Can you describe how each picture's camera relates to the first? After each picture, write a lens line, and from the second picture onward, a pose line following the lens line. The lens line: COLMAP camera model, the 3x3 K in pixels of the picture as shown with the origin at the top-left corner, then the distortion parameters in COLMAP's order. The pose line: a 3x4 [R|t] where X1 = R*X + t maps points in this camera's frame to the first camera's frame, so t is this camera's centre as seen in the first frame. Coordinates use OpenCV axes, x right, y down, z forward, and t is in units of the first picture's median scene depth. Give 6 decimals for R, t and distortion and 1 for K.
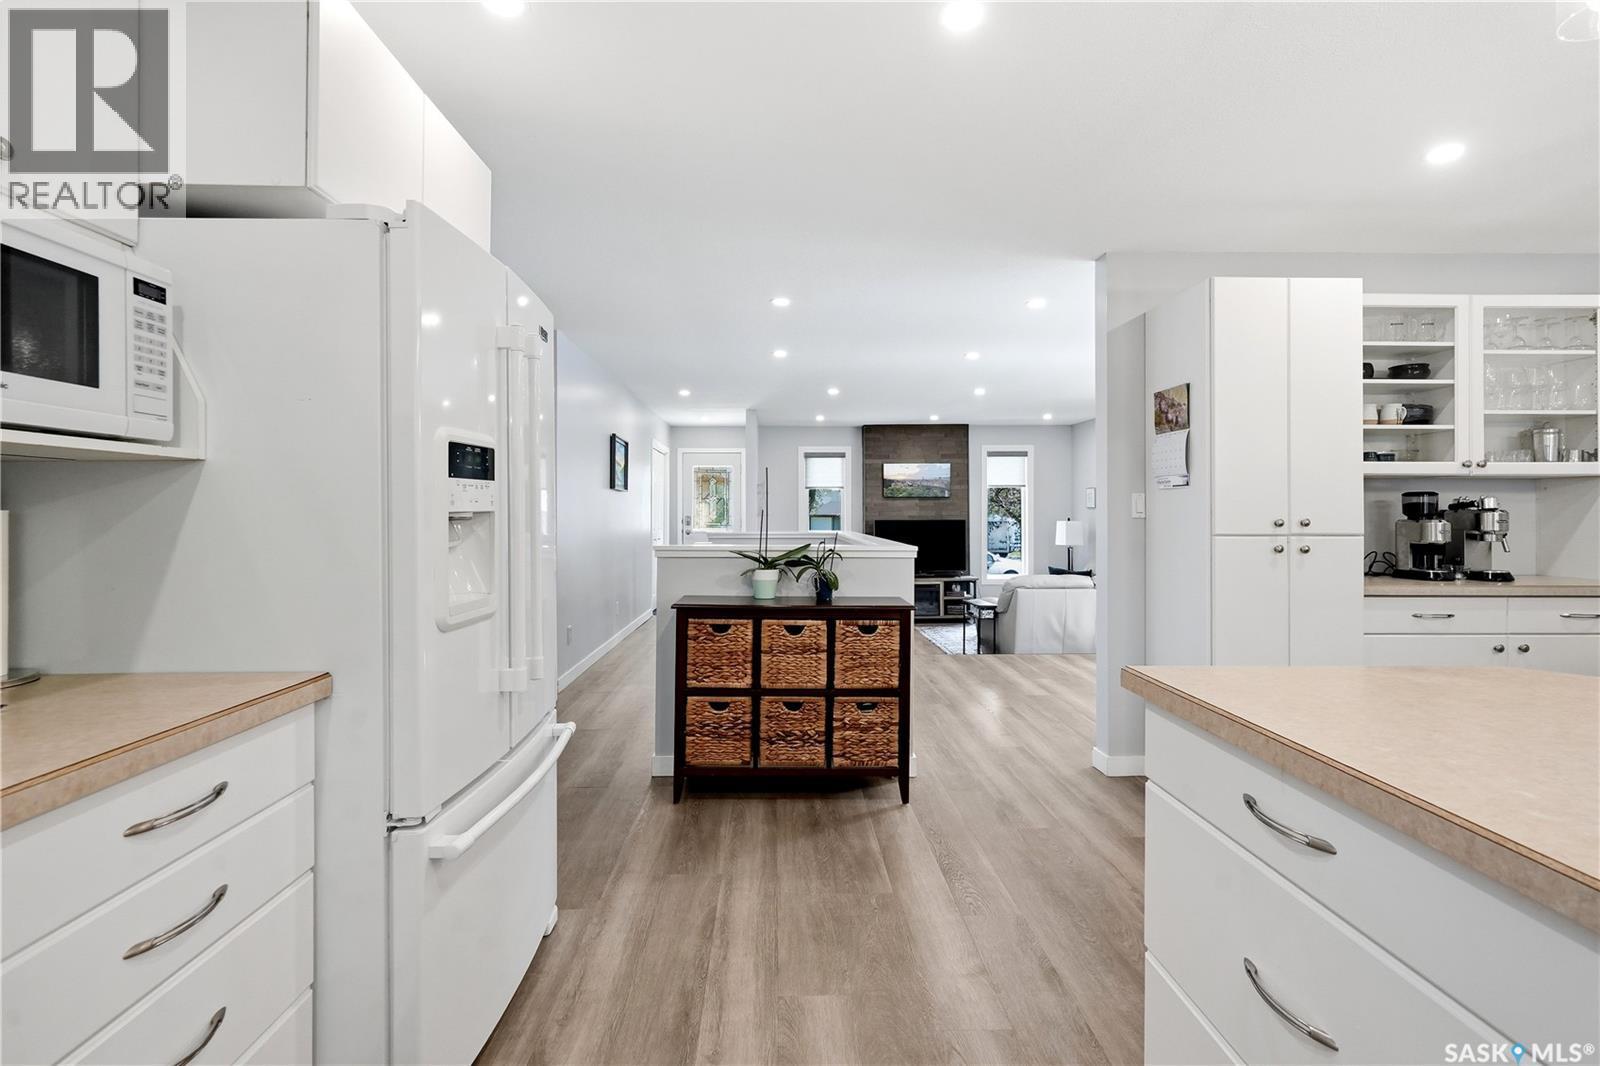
lens RADIAL K [[735.8, 0, 798.6], [0, 735.8, 515.6], [0, 0, 1]] dist [0.001659, 0.002089]
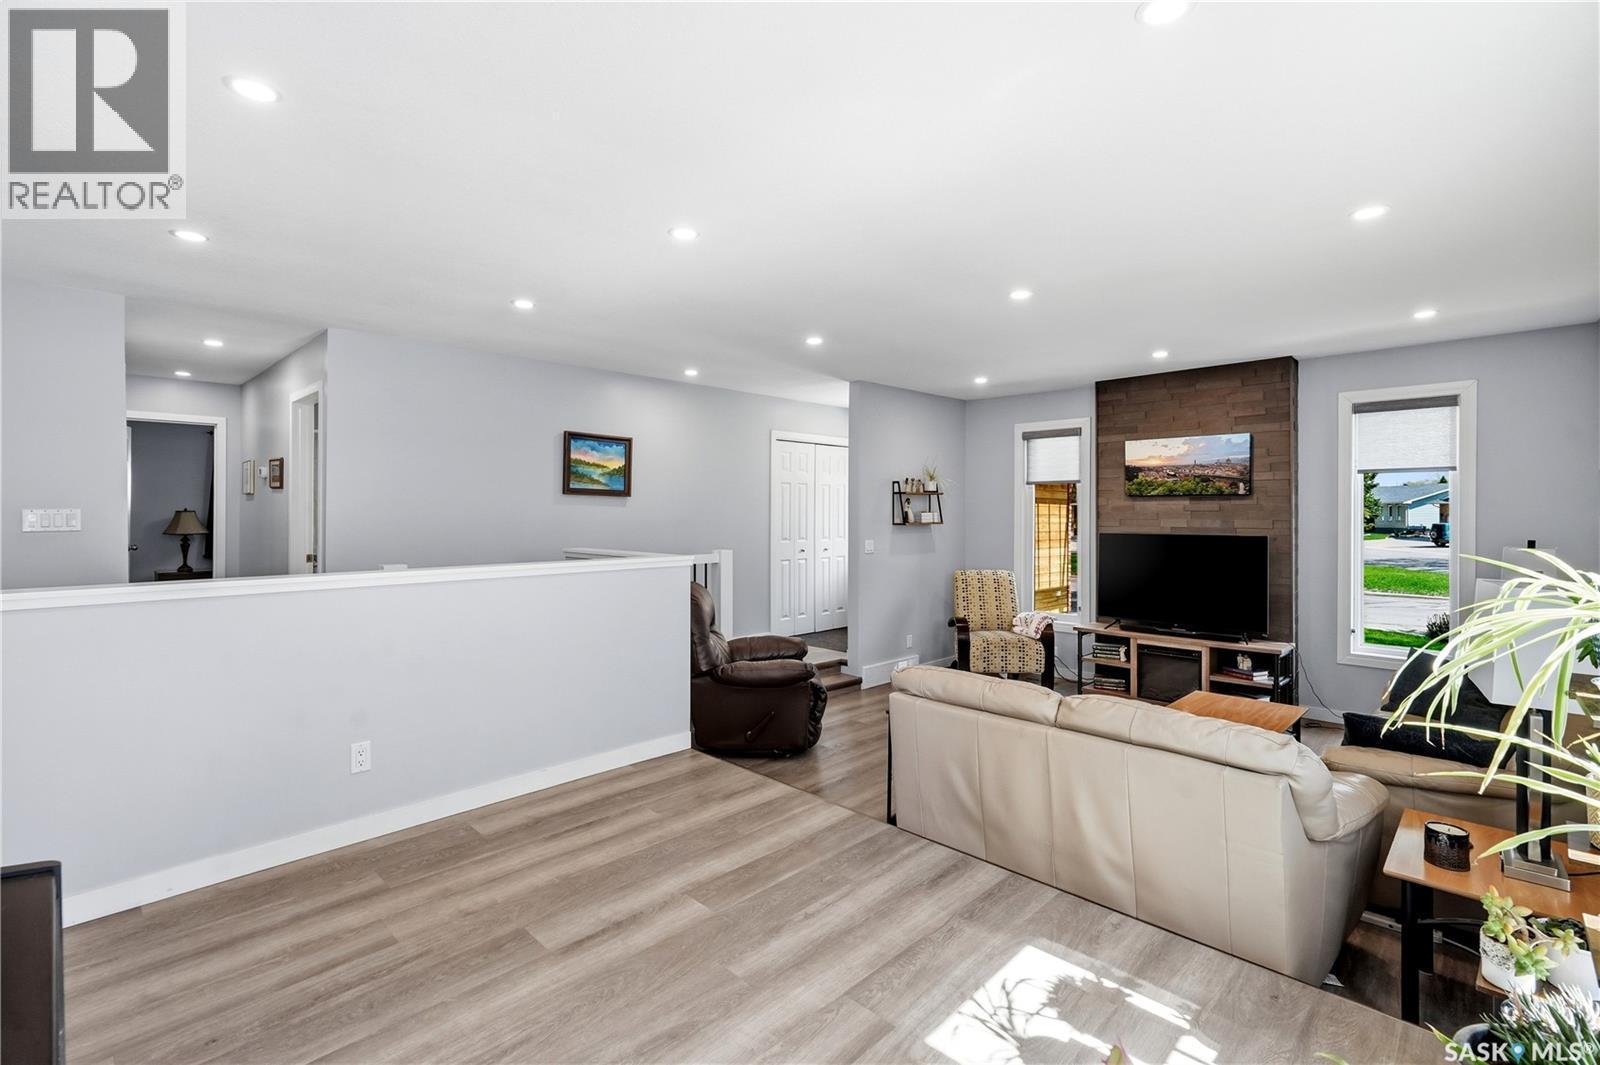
lens RADIAL K [[732.6, 0, 800.4], [0, 732.6, 513.3], [0, 0, 1]] dist [-0.001012, 0.000426]
pose [[0.693141, 0.006716, -0.720771, 0.367537], [-0.005489, 0.999977, 0.004038, -0.011639], [0.720781, 0.001158, 0.693162, 0.384049]]
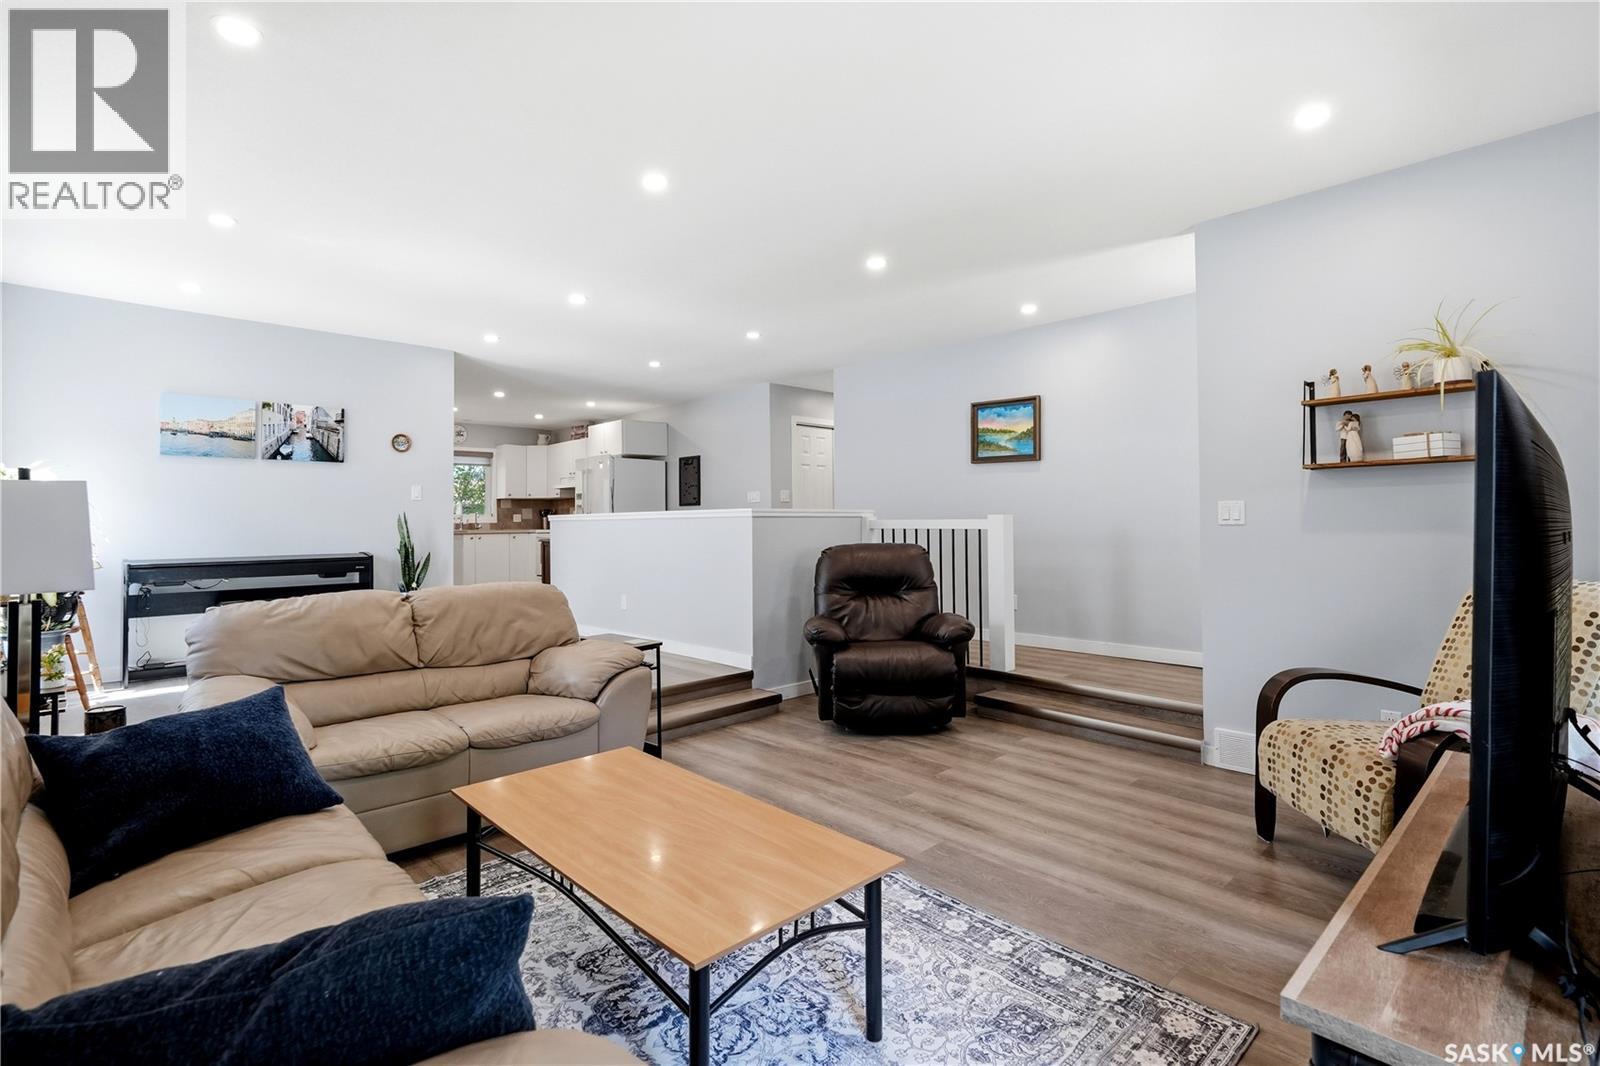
lens RADIAL K [[749.2, 0, 804.8], [0, 749.2, 512.1], [0, 0, 1]] dist [-0.003104, -0.000012]
pose [[-0.737181, -0.000058, -0.675695, 0.341874], [0.010663, 0.999874, -0.011720, 0.021345], [0.675611, -0.015844, -0.737088, 0.994135]]
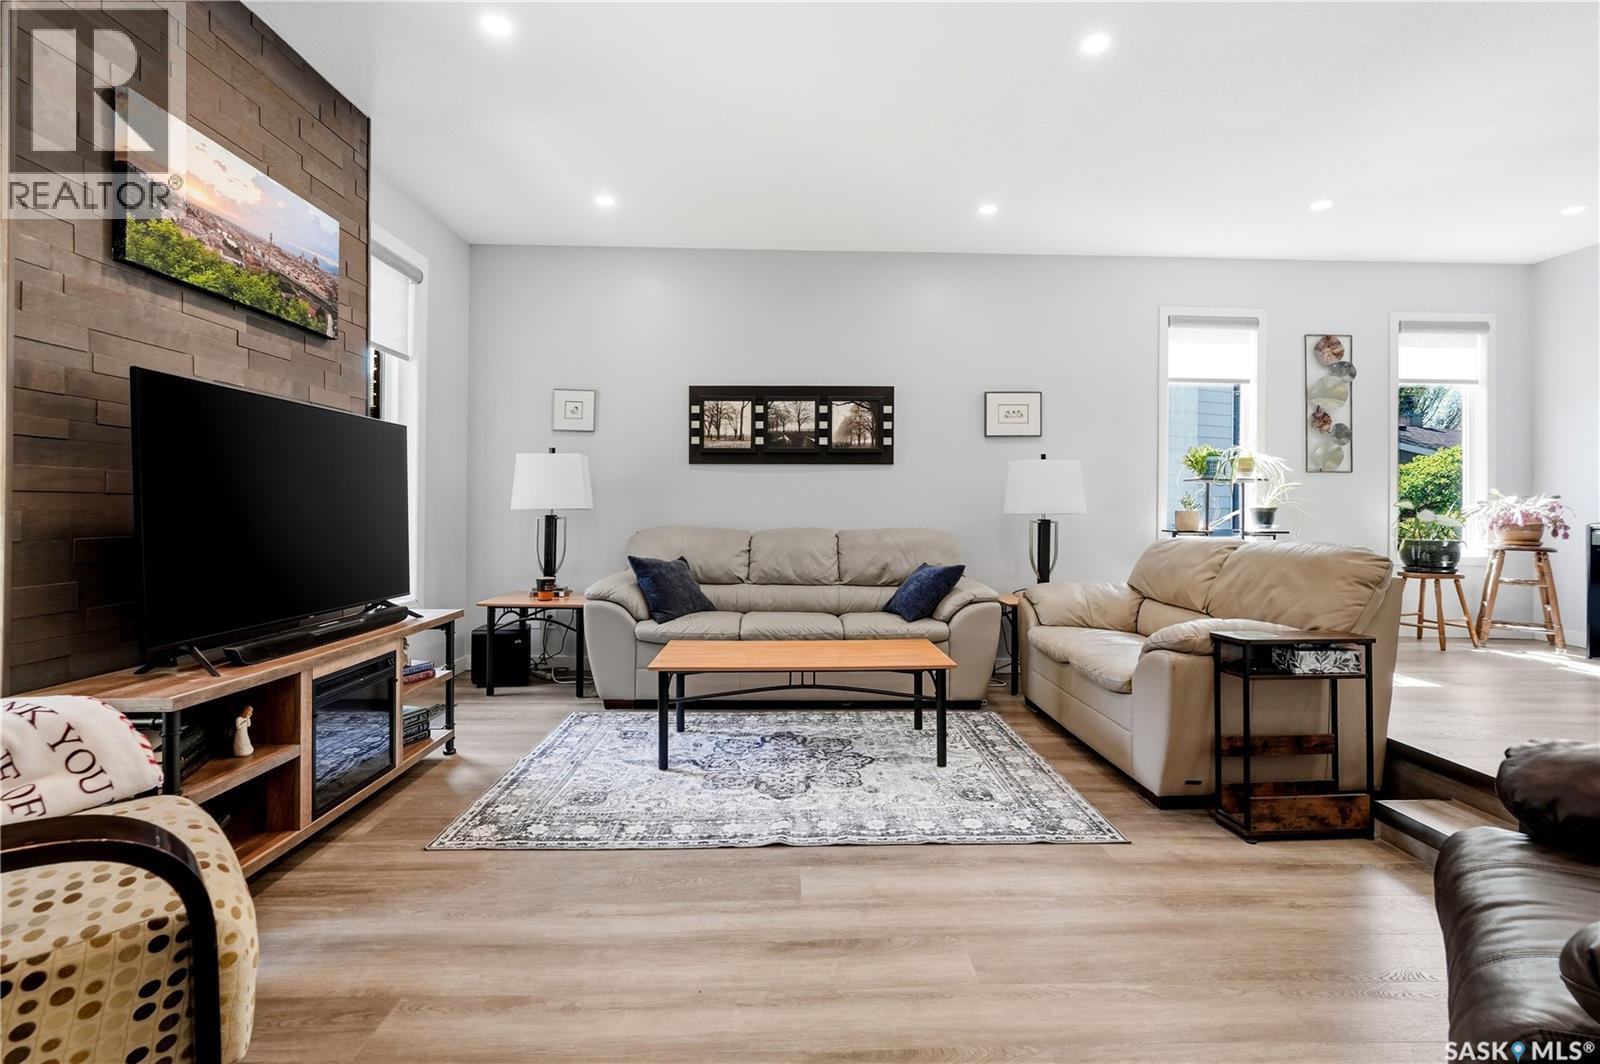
lens RADIAL K [[741.6, 0, 798.7], [0, 741.6, 505.8], [0, 0, 1]] dist [-0.004086, 0.000811]
pose [[0.006390, 0.013426, 0.999889, -0.076142], [-0.005993, 0.999892, -0.013387, 0.040875], [-0.999962, -0.005907, 0.006469, 0.822366]]
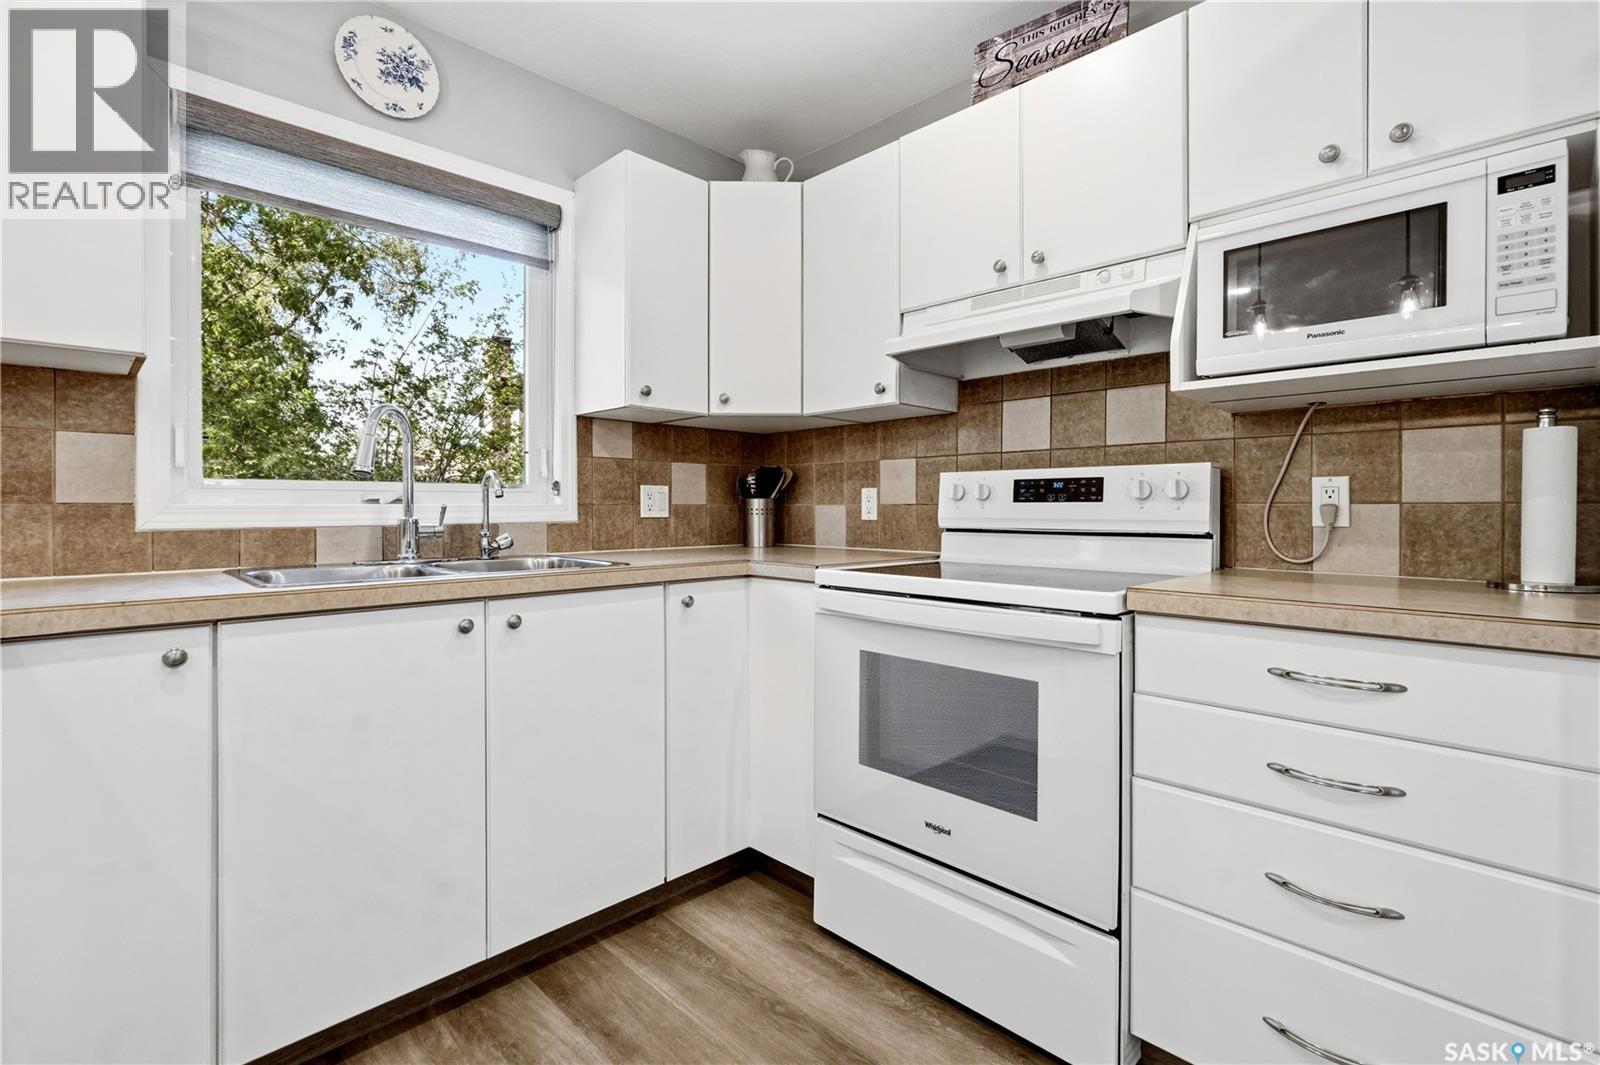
lens RADIAL K [[732.6, 0, 800.4], [0, 732.6, 513.3], [0, 0, 1]] dist [-0.001012, 0.000426]
pose [[-0.726159, 0.009069, -0.687467, 0.052582], [-0.001786, 0.999885, 0.015077, 0.013005], [0.687524, 0.012176, -0.726060, 0.126270]]
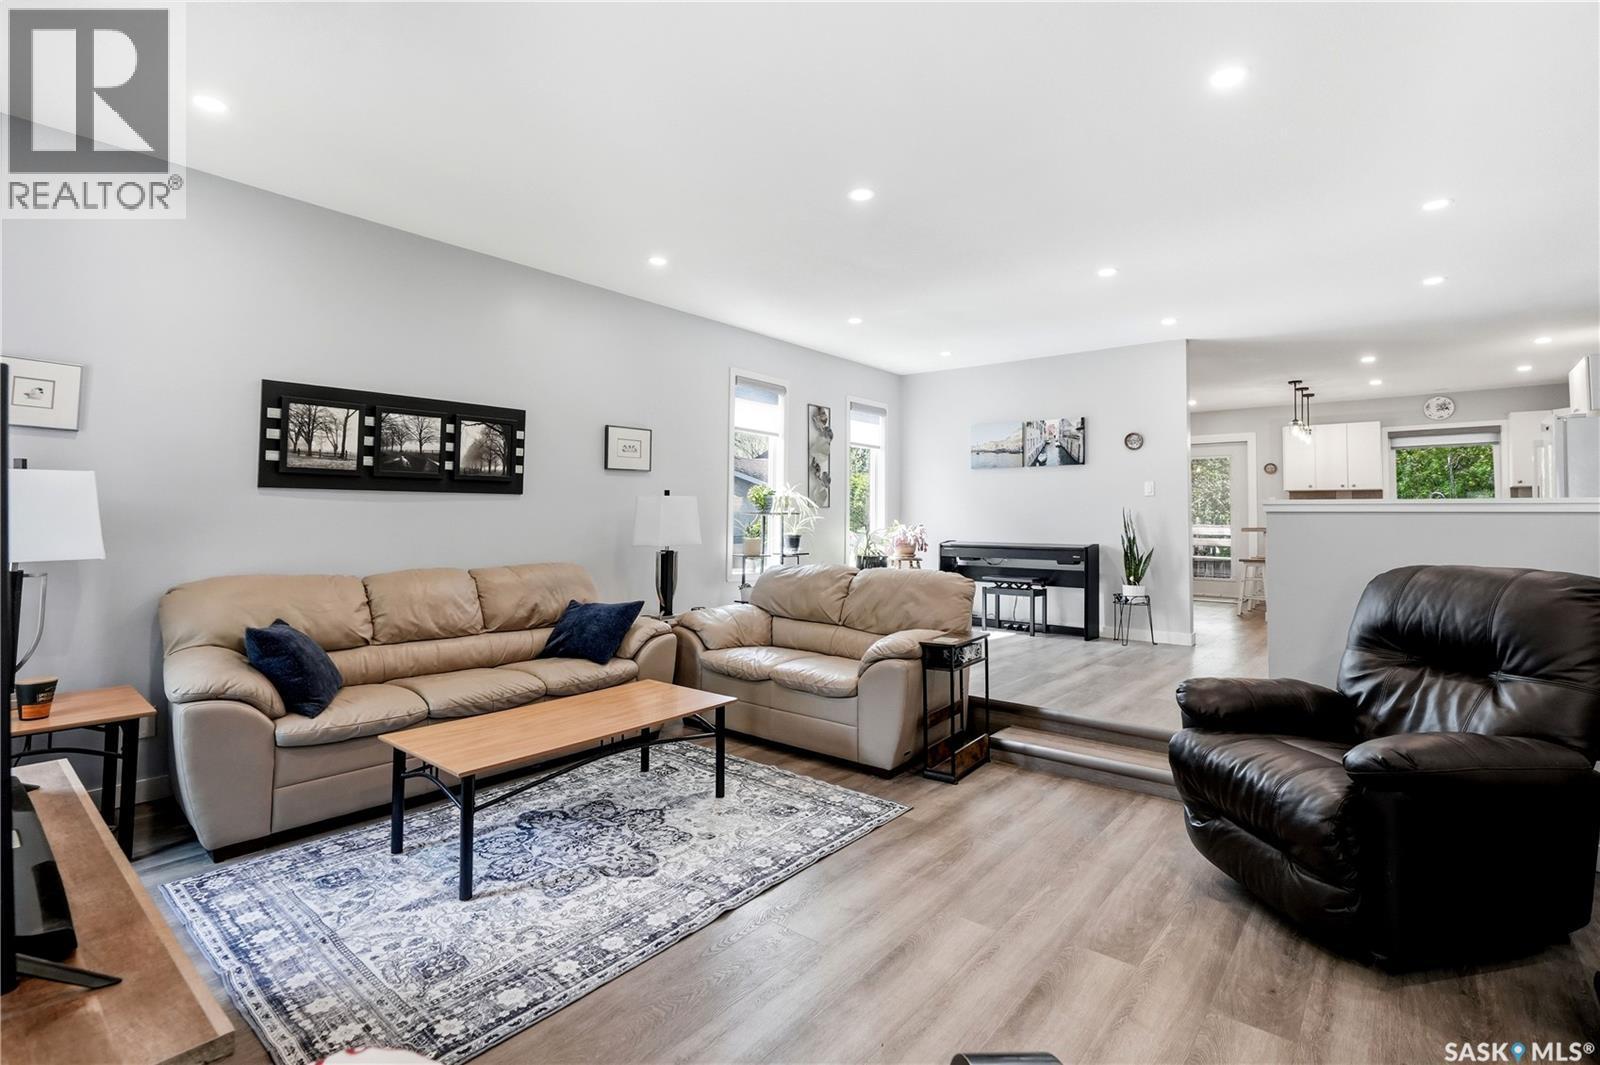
lens RADIAL K [[755.5, 0, 800.9], [0, 755.5, 488.8], [0, 0, 1]] dist [0.002646, 0.000189]
pose [[-0.753027, 0.024490, 0.657533, -0.020487], [-0.004456, 0.999094, -0.042315, 0.022979], [-0.657974, -0.034794, -0.752236, 0.988570]]
